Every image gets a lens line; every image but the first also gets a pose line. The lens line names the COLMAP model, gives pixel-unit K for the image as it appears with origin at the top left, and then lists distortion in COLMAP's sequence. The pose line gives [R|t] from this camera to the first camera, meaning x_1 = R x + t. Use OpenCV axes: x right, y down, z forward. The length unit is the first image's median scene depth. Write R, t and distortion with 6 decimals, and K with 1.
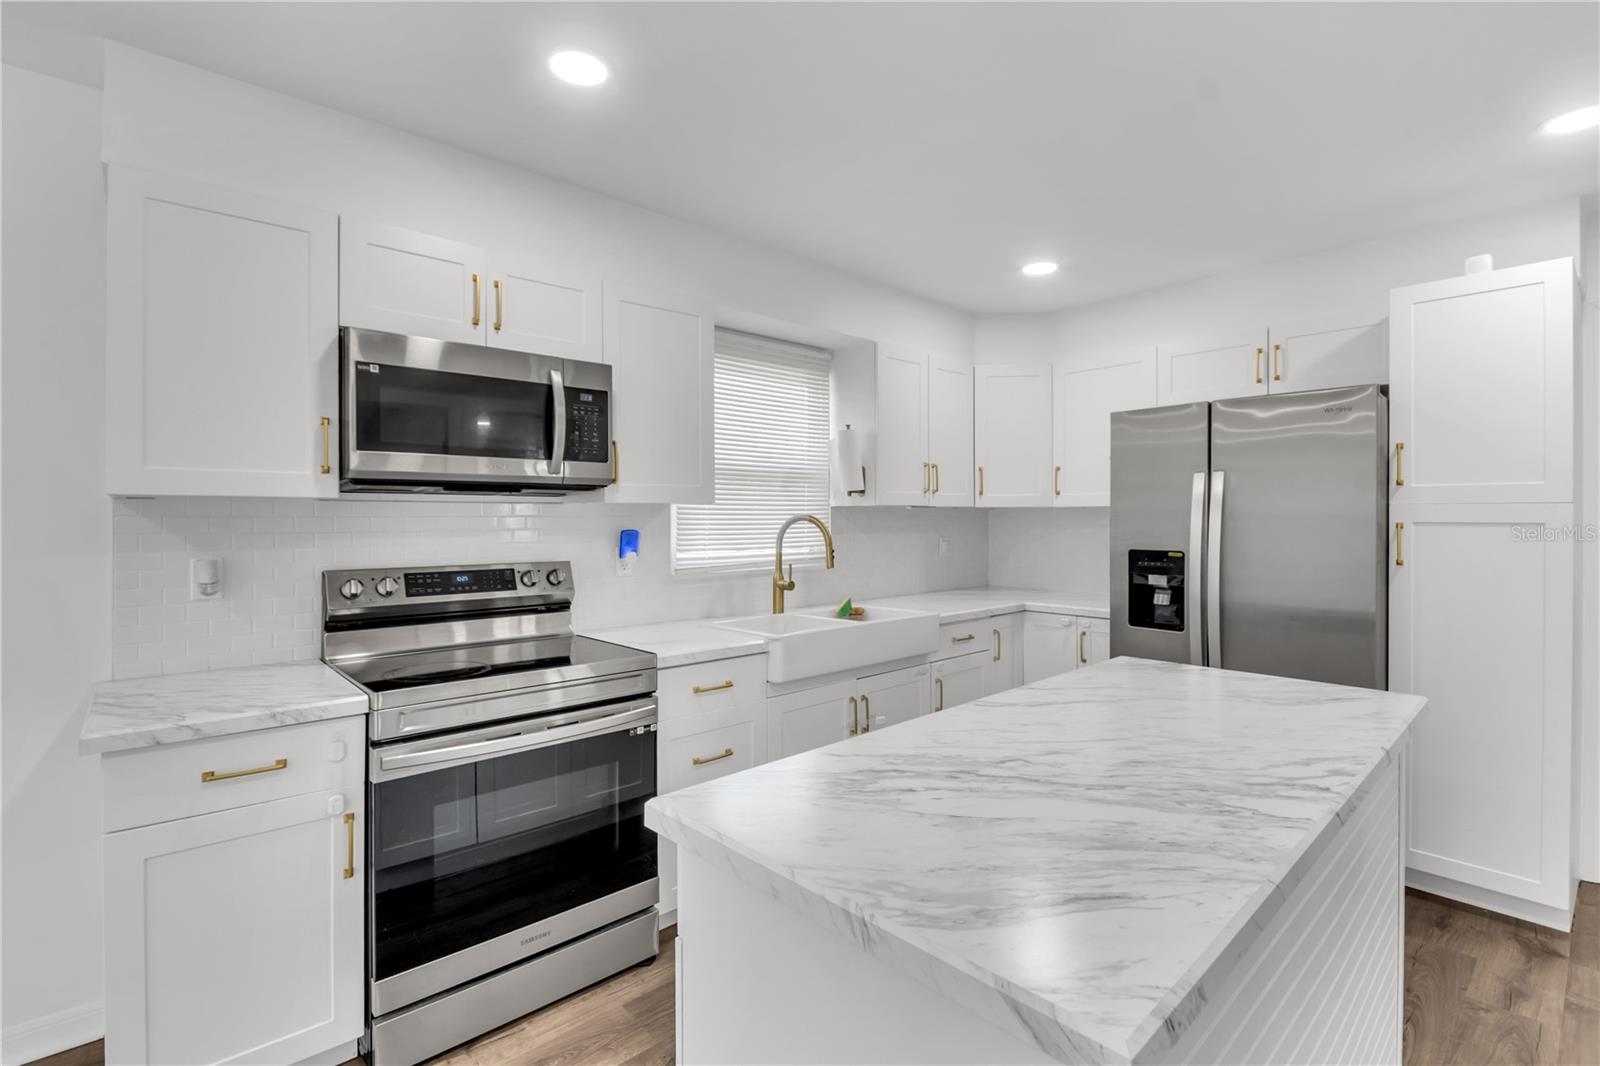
lens RADIAL K [[726.9, 0, 794.8], [0, 726.9, 517.2], [0, 0, 1]] dist [0.006892, -0.007500]
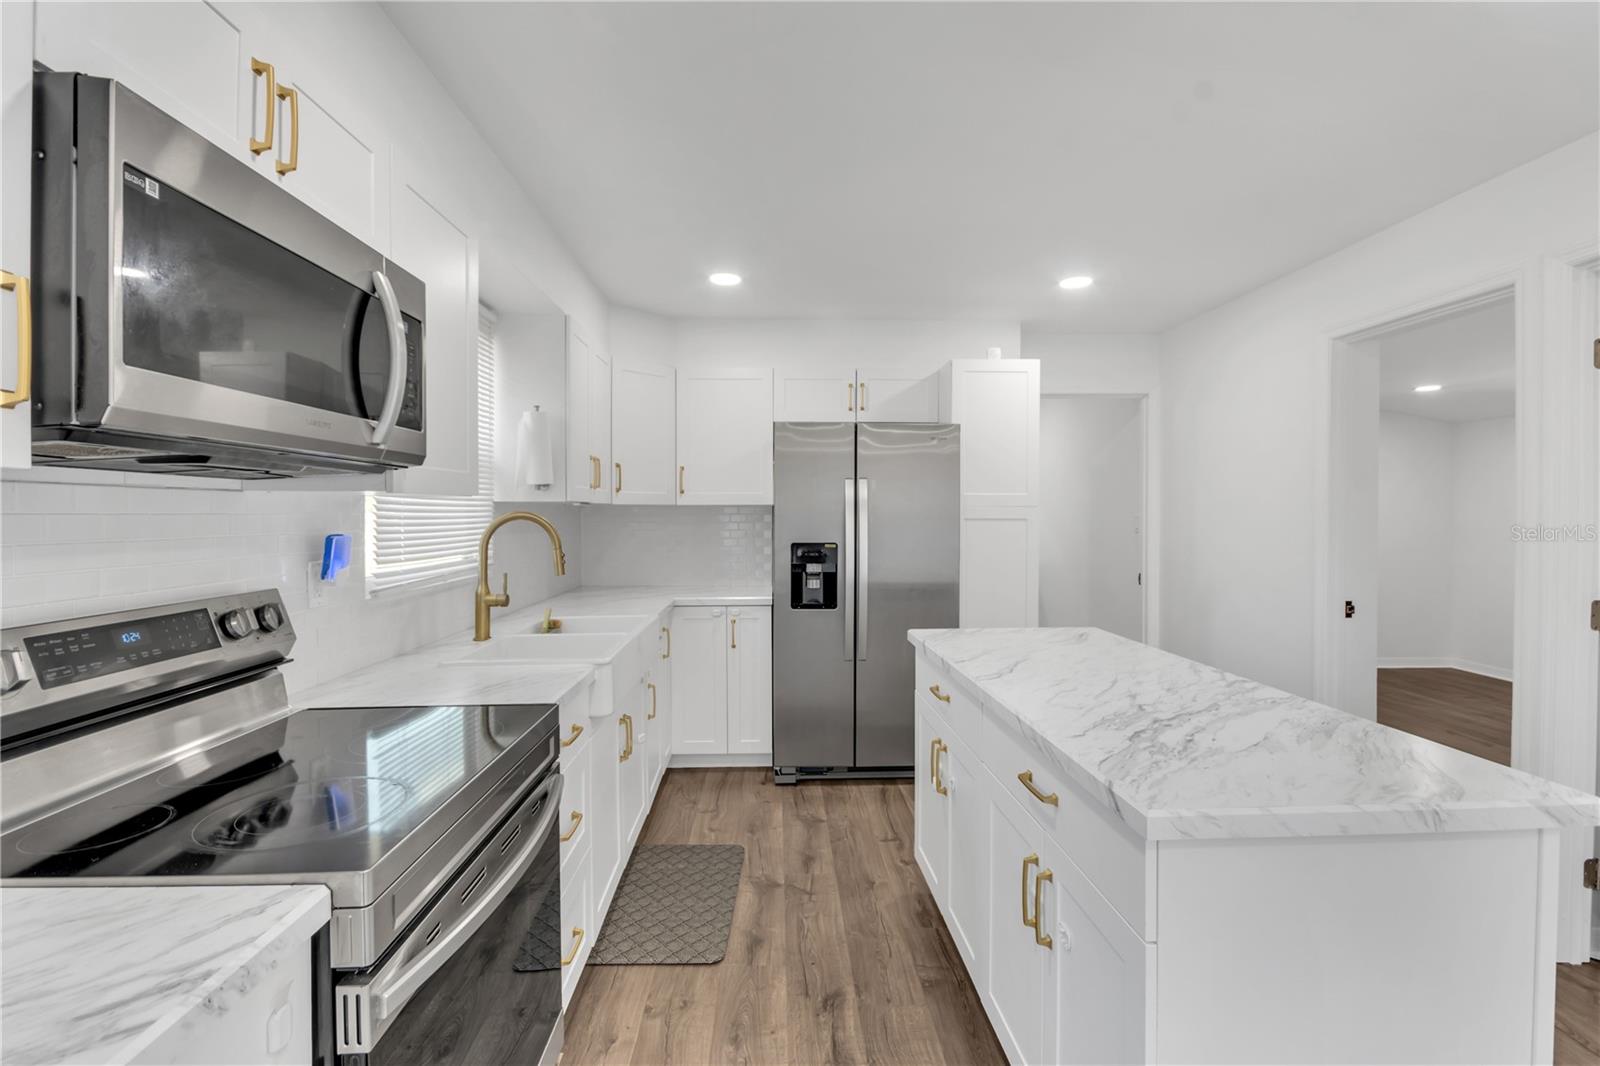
lens RADIAL K [[726.9, 0, 794.8], [0, 726.9, 517.2], [0, 0, 1]] dist [0.006892, -0.007500]
pose [[0.645943, -0.001629, 0.763384, -0.569225], [-0.001582, 0.999993, 0.003472, -0.000657], [-0.763384, -0.003451, 0.645935, 0.341433]]
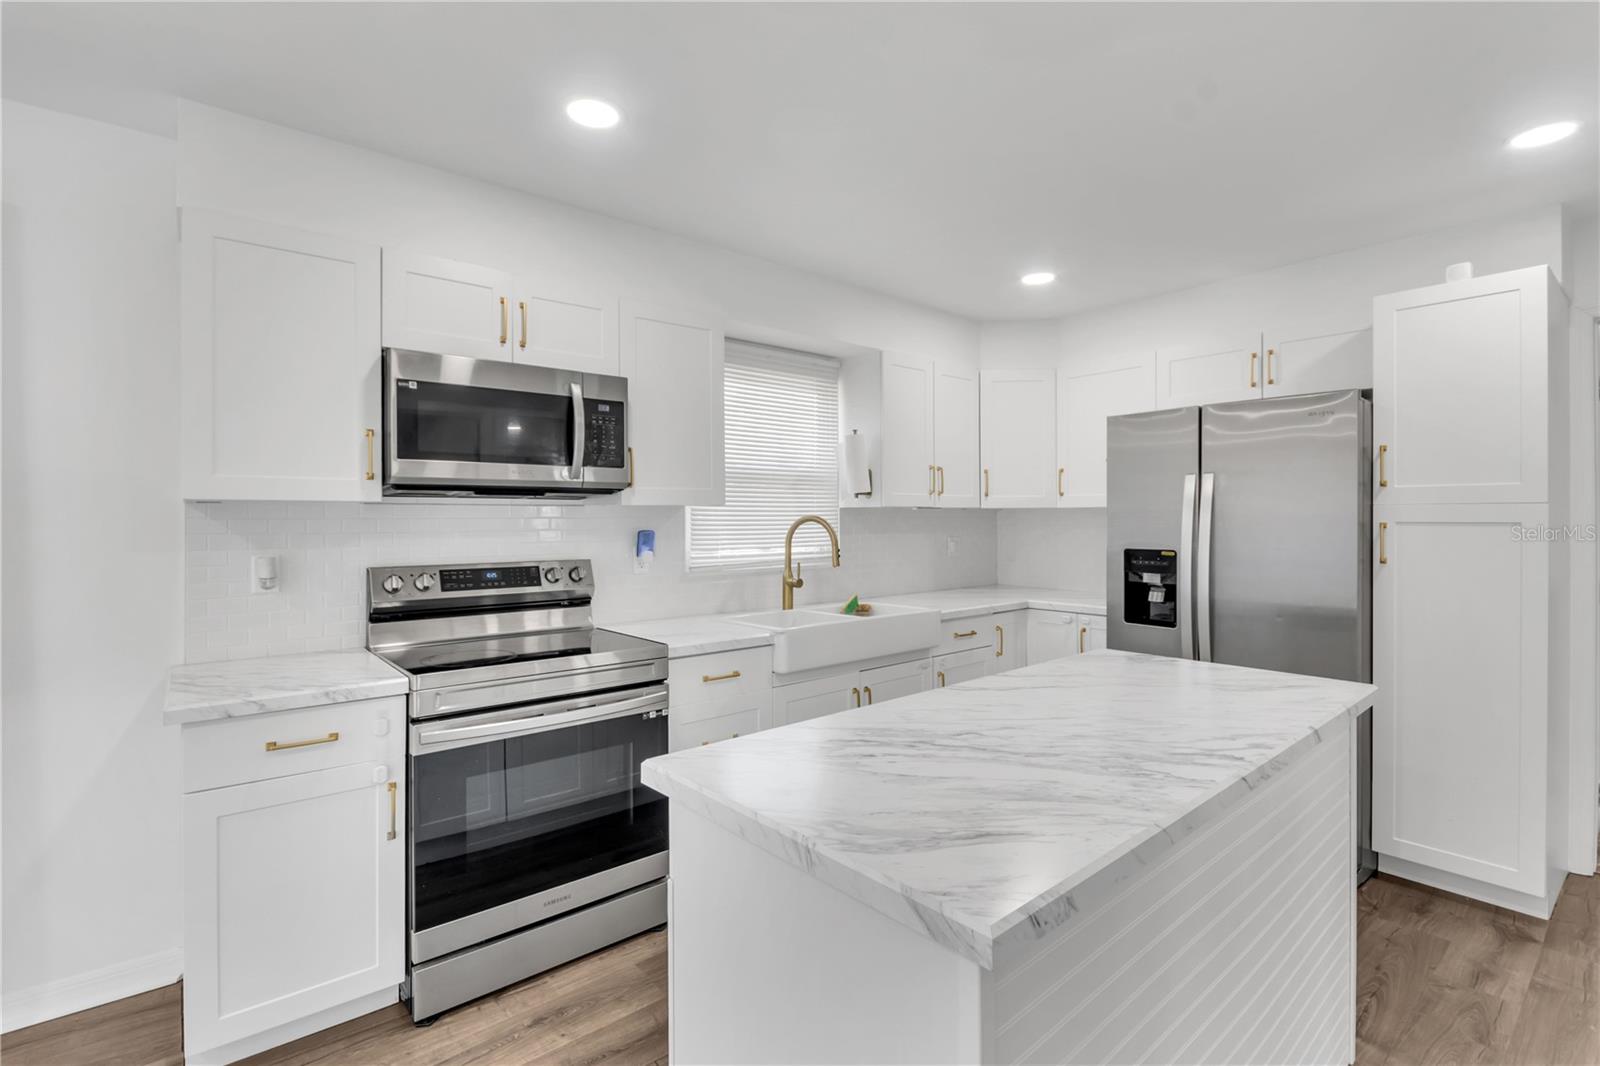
lens RADIAL K [[726.9, 0, 794.8], [0, 726.9, 517.2], [0, 0, 1]] dist [0.006892, -0.007500]
pose [[0.999269, -0.001787, -0.038181, 0.039735], [0.001754, 0.999998, -0.000909, -0.000543], [0.038183, 0.000841, 0.999270, -0.074406]]
